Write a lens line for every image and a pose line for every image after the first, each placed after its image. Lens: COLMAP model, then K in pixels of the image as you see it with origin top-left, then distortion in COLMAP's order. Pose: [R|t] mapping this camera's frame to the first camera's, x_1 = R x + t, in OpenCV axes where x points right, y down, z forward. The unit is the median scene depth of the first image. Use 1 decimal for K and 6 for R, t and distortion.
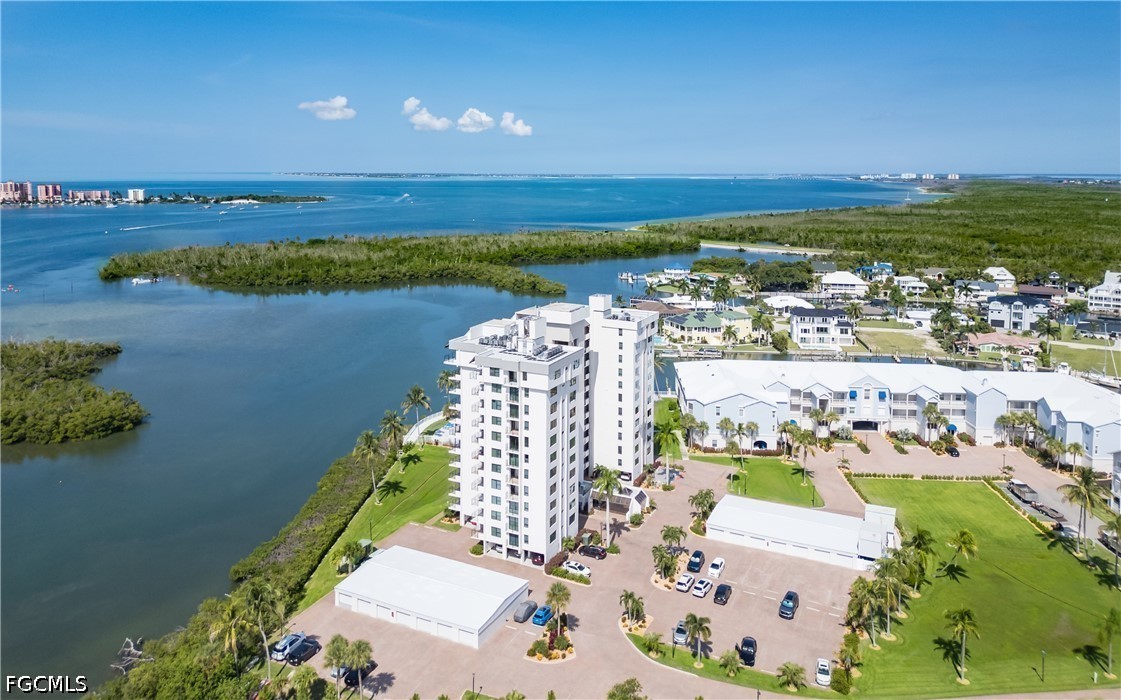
lens RADIAL K [[796.9, 0, 538.2], [0, 796.9, 272.1], [0, 0, 1]] dist [0.084252, -0.092169]
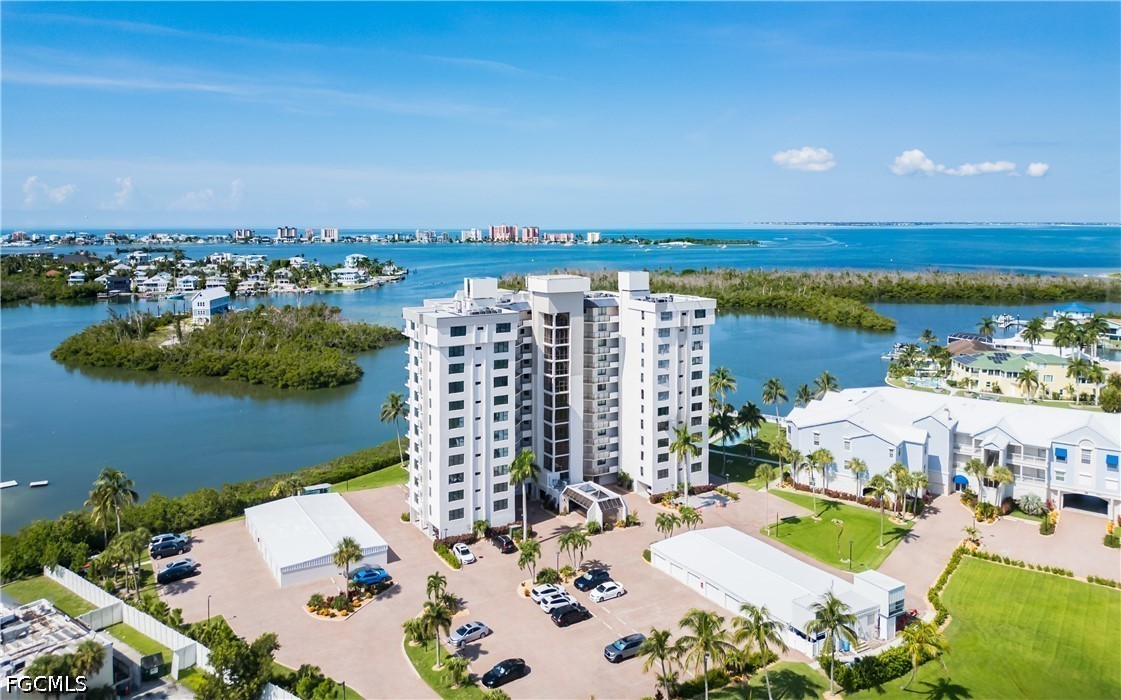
lens RADIAL K [[796.9, 0, 538.2], [0, 796.9, 272.1], [0, 0, 1]] dist [0.084252, -0.092169]
pose [[0.834133, 0.033531, -0.550543, 0.263707], [-0.069414, 0.996596, -0.044472, 0.041238], [0.547177, 0.075311, 0.833622, 0.123913]]
